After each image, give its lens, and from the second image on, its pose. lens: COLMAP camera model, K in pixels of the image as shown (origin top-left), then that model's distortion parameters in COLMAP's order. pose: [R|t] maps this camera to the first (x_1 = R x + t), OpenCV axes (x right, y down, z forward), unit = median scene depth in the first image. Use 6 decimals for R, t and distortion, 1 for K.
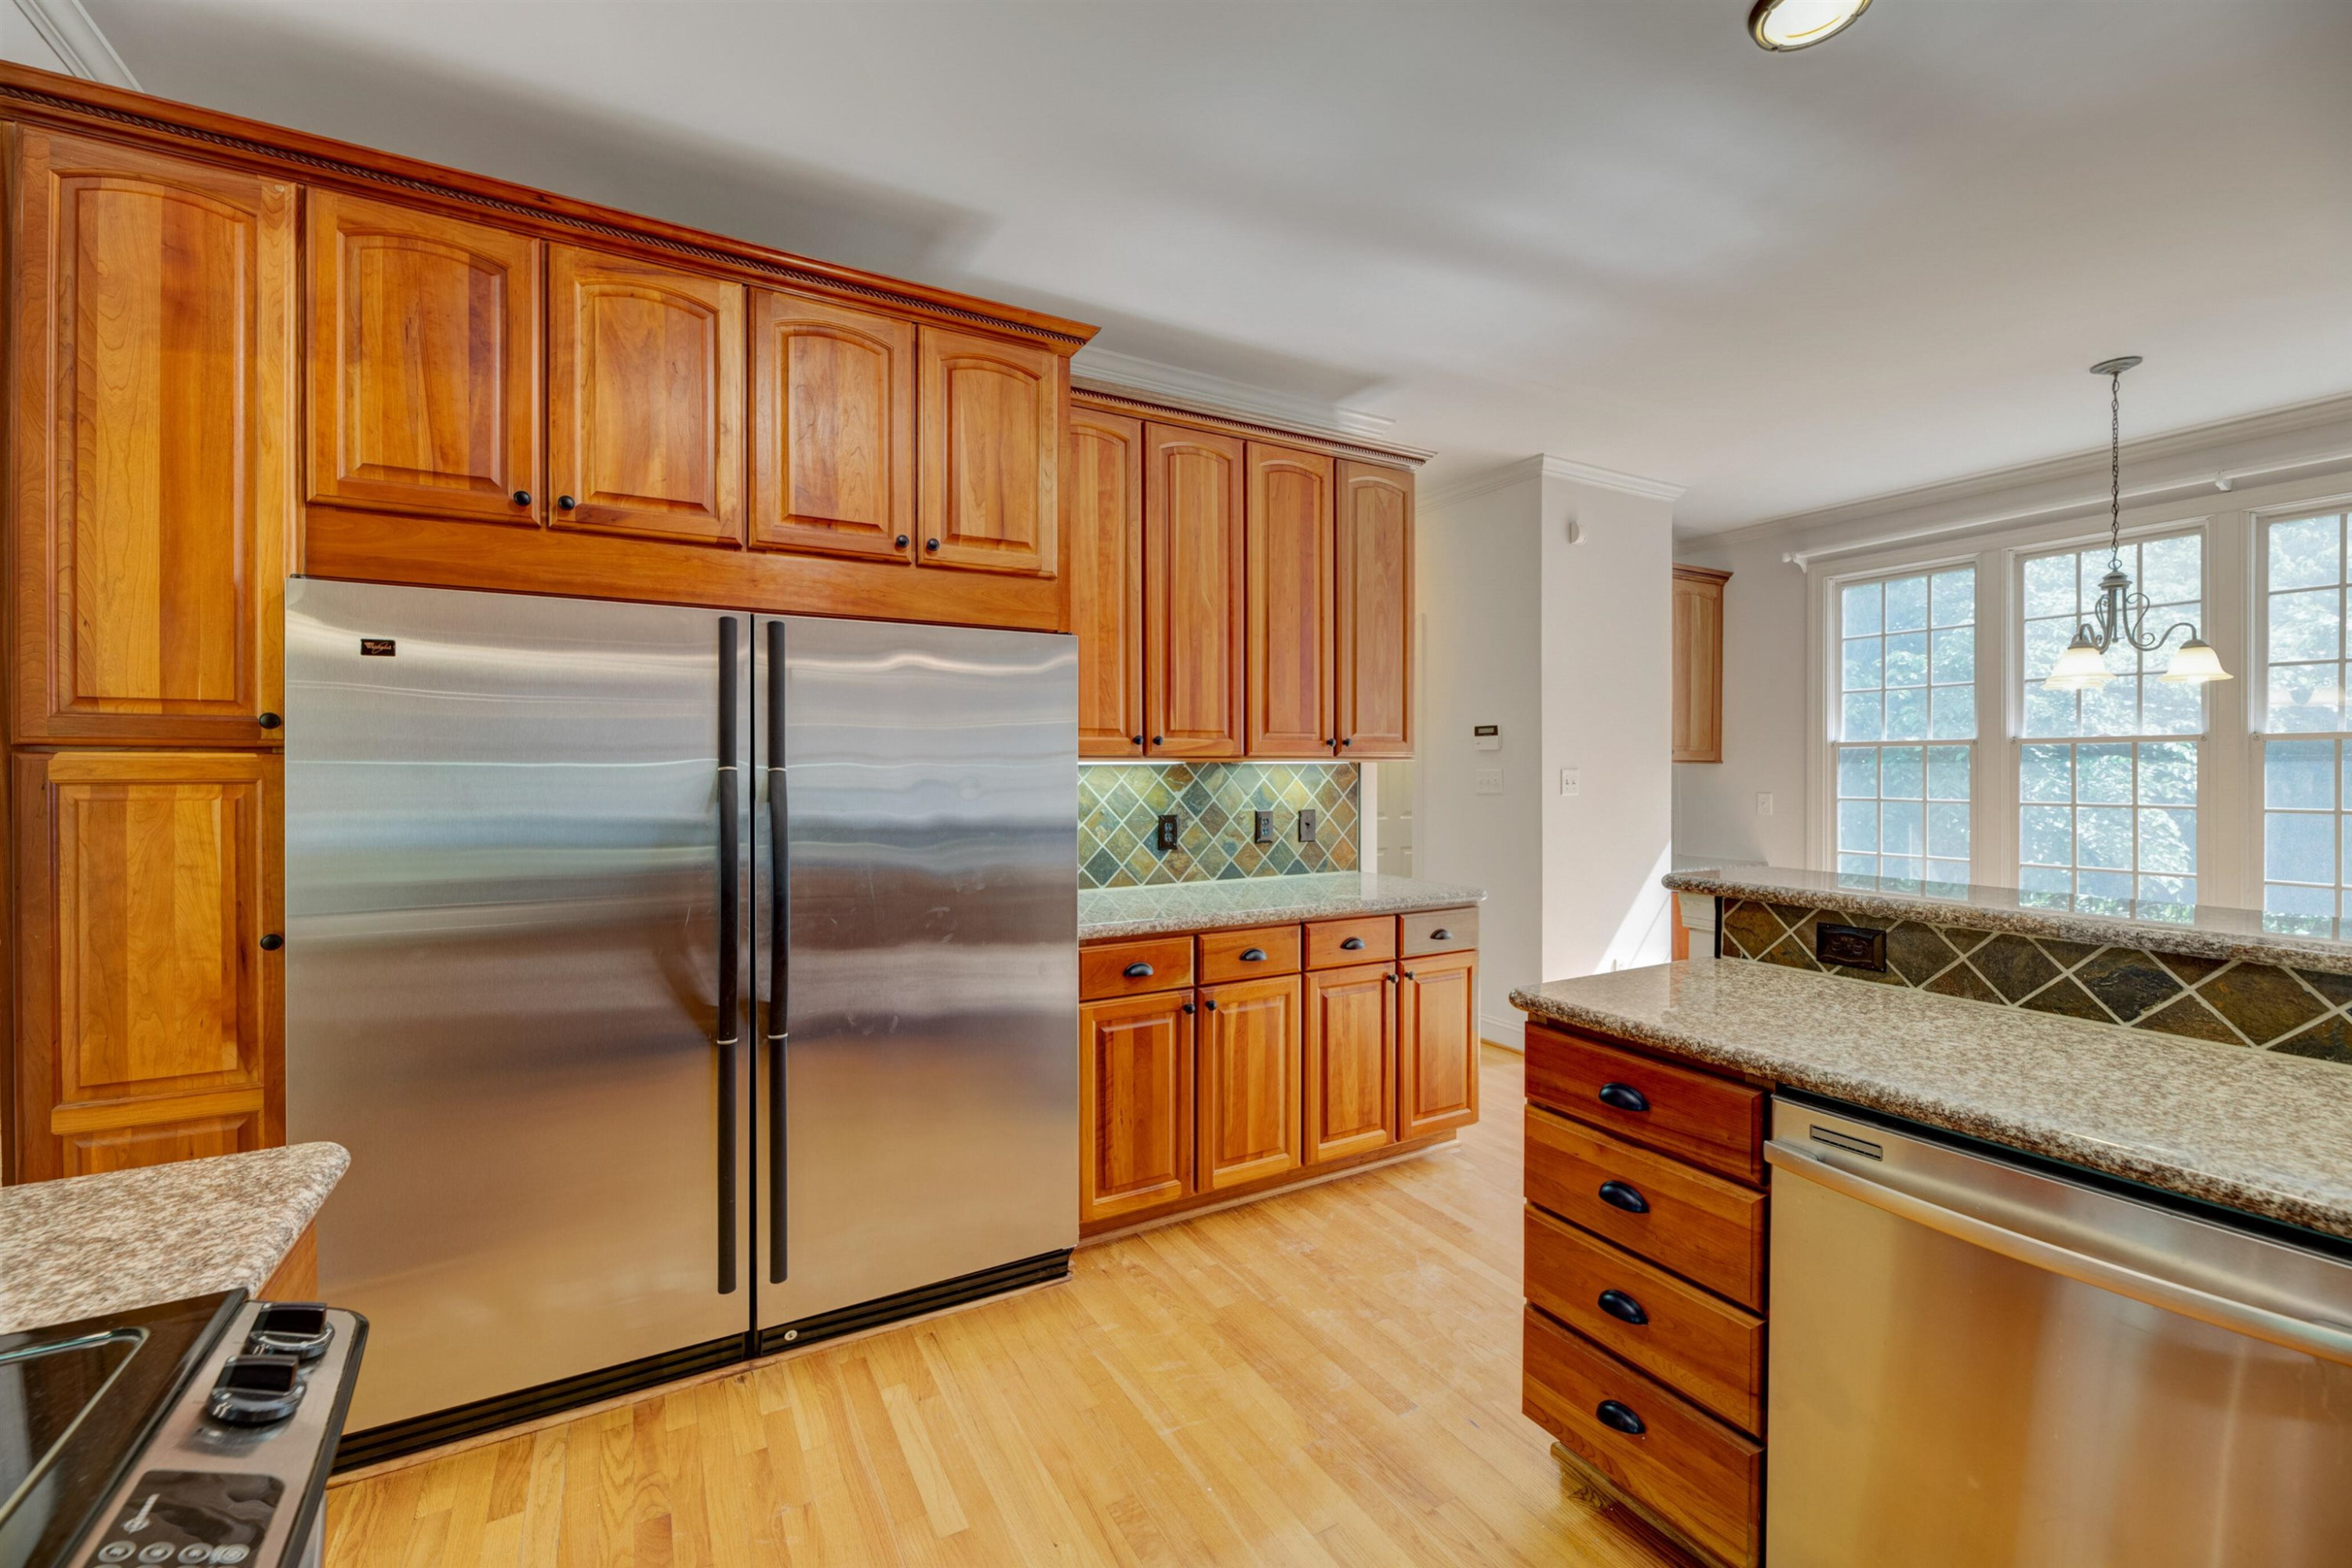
lens RADIAL K [[960.8, 0, 1174.4], [0, 960.8, 779.3], [0, 0, 1]] dist [0.004476, -0.003004]
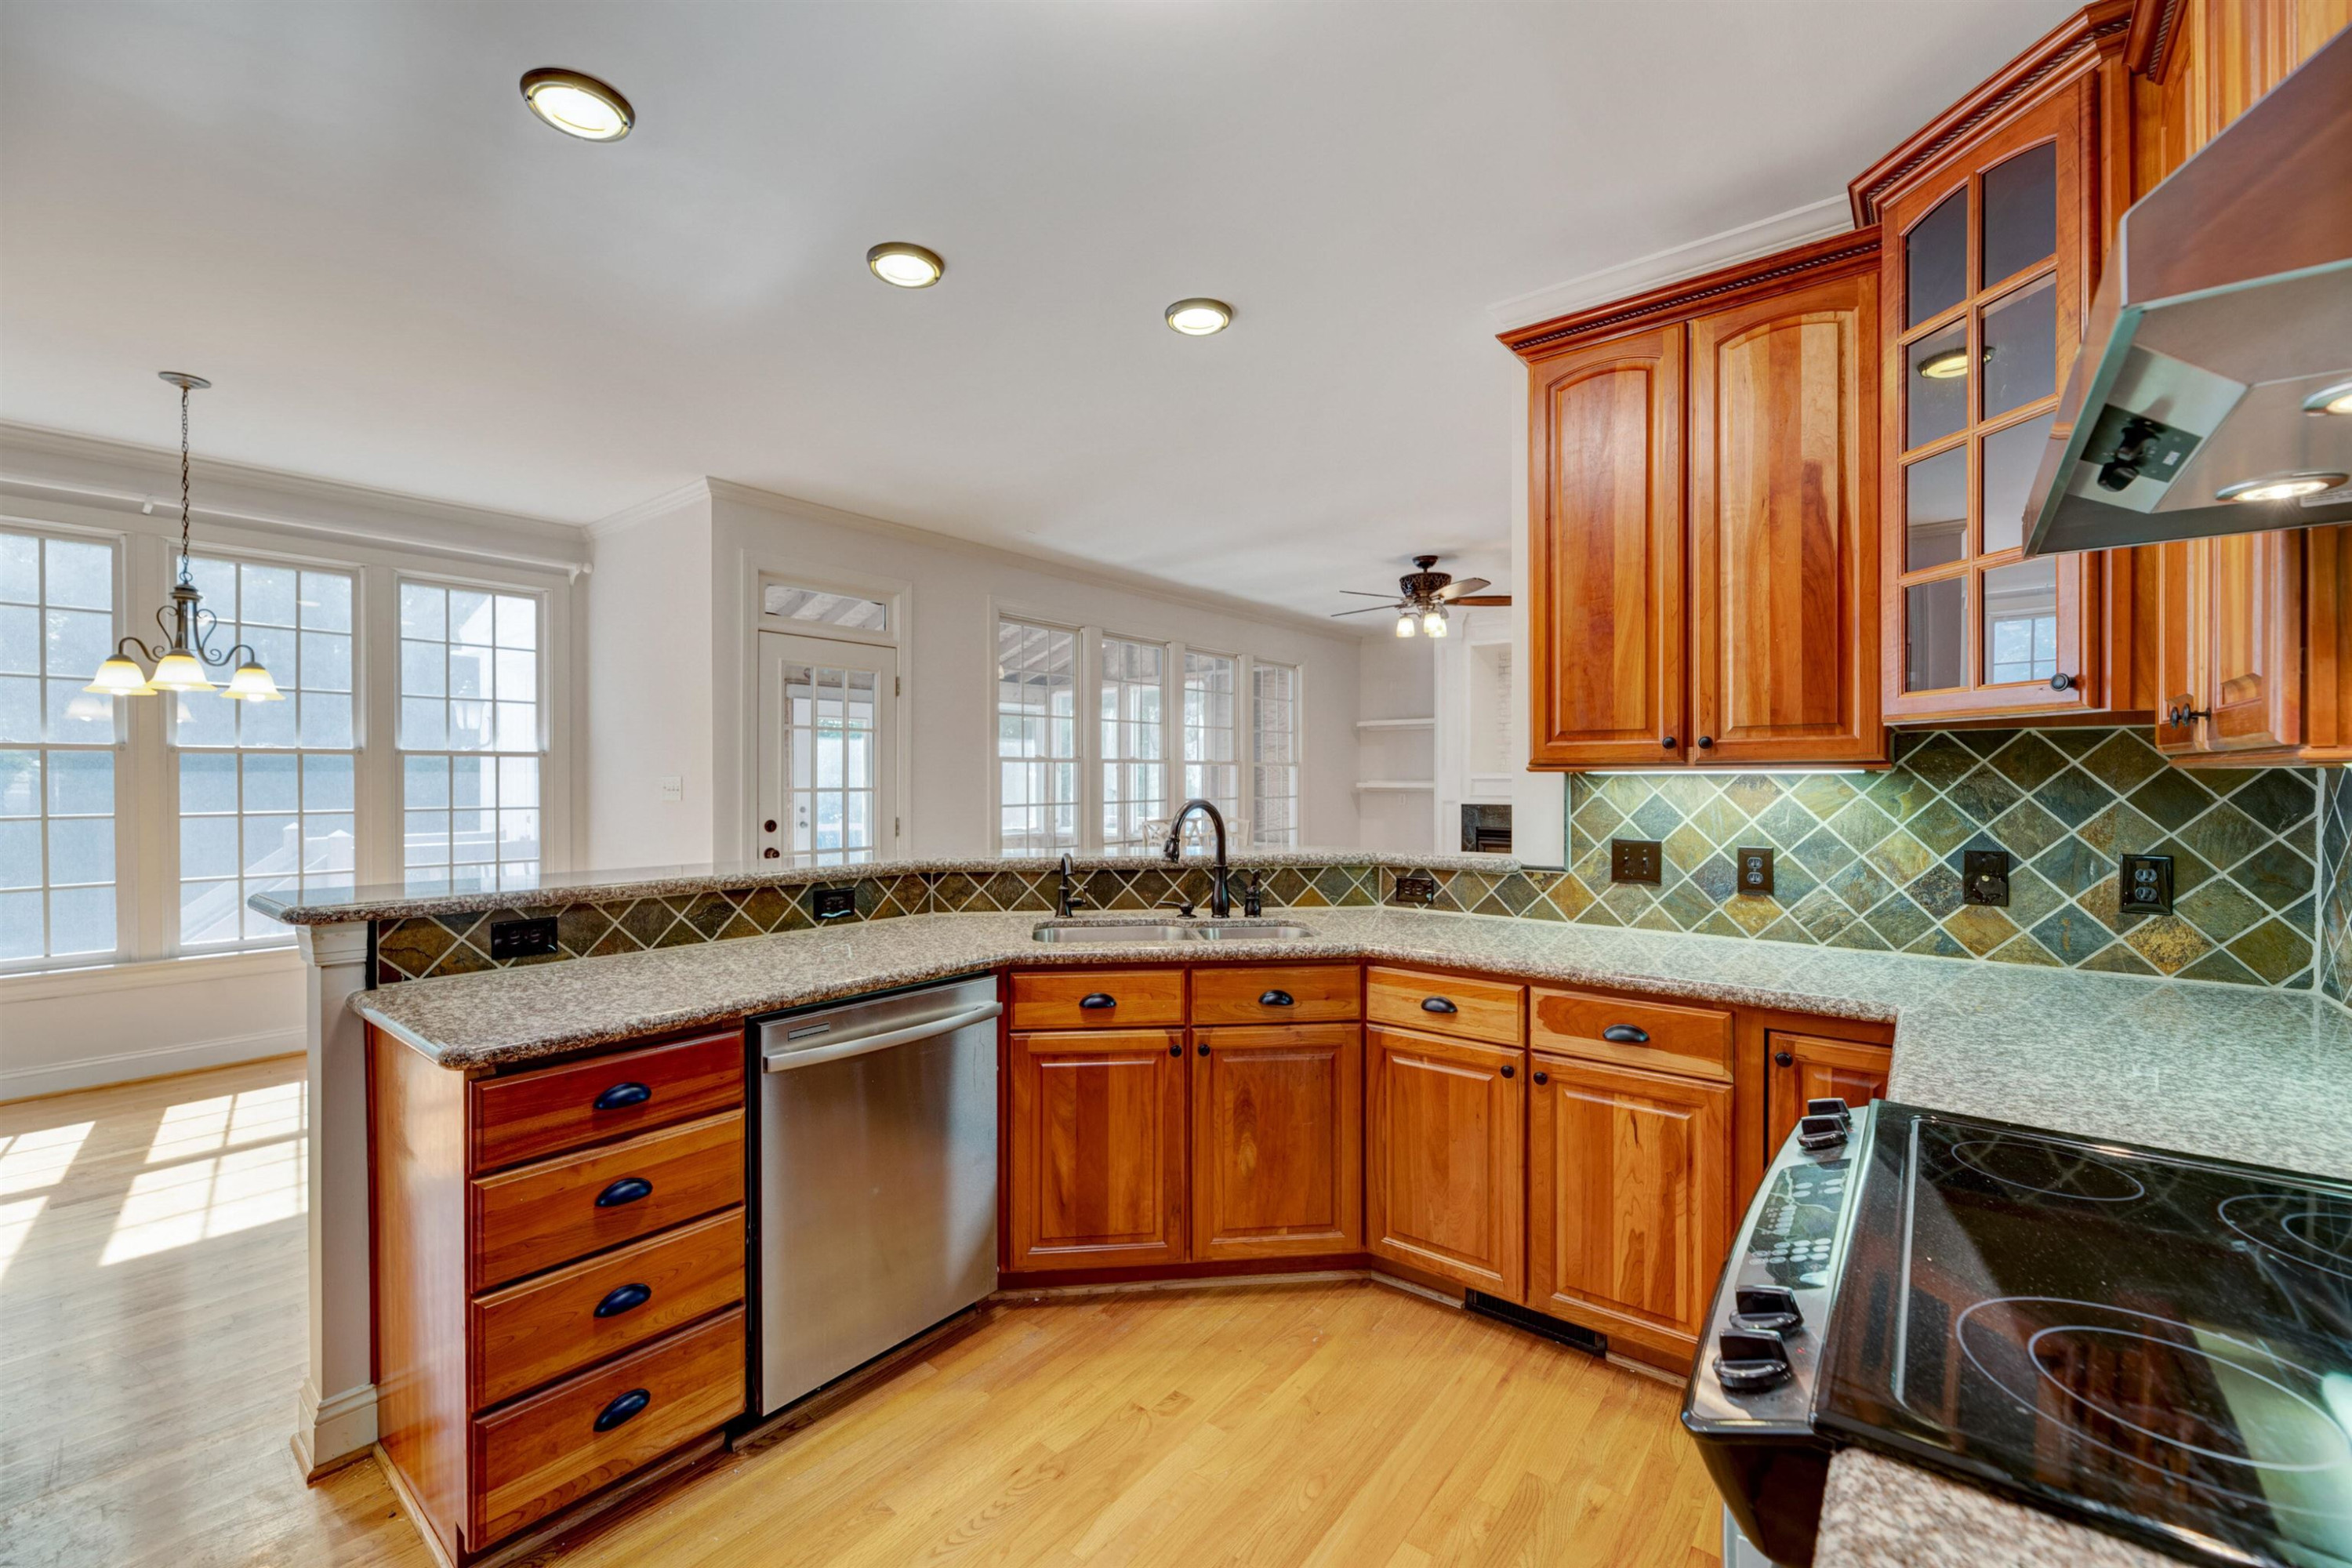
lens RADIAL K [[960.8, 0, 1181.6], [0, 960.8, 780.4], [0, 0, 1]] dist [0.004476, -0.003004]
pose [[-0.375352, -0.002507, 0.926879, -0.702015], [0.010422, 0.999922, 0.006925, -0.009028], [-0.926824, 0.012259, -0.375297, 0.813936]]
